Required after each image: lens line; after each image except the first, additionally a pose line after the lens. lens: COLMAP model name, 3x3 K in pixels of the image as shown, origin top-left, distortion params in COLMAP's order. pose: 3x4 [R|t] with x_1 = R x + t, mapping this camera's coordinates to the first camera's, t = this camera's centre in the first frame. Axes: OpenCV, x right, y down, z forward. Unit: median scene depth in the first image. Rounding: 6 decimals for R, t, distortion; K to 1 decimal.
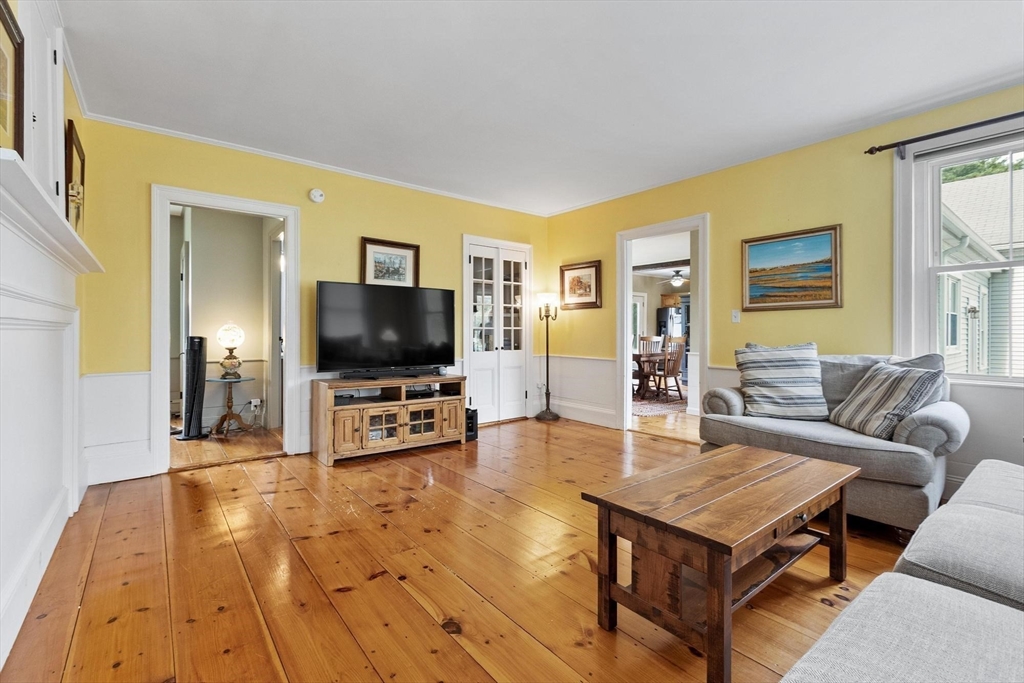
lens RADIAL K [[460.0, 0, 506.7], [0, 460.0, 332.7], [0, 0, 1]] dist [0.002988, -0.000978]
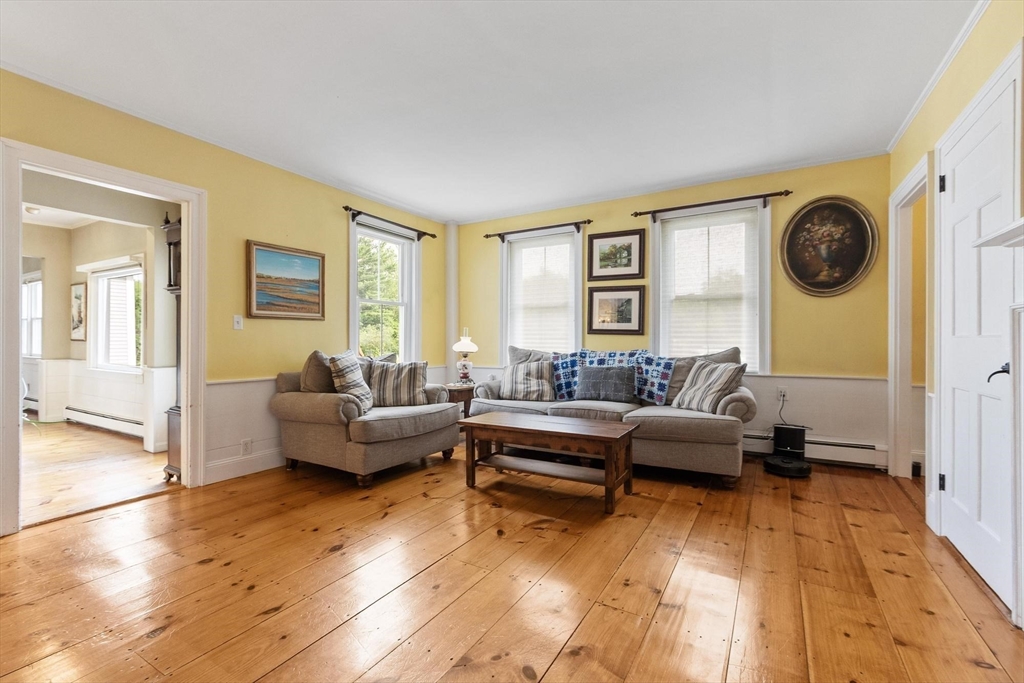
lens RADIAL K [[460.0, 0, 507.2], [0, 460.0, 340.1], [0, 0, 1]] dist [0.002988, -0.000978]
pose [[-0.376626, 0.004204, 0.926356, -0.609071], [0.005059, 0.999984, -0.002481, 0.003454], [-0.926352, 0.003752, -0.376641, 0.998978]]
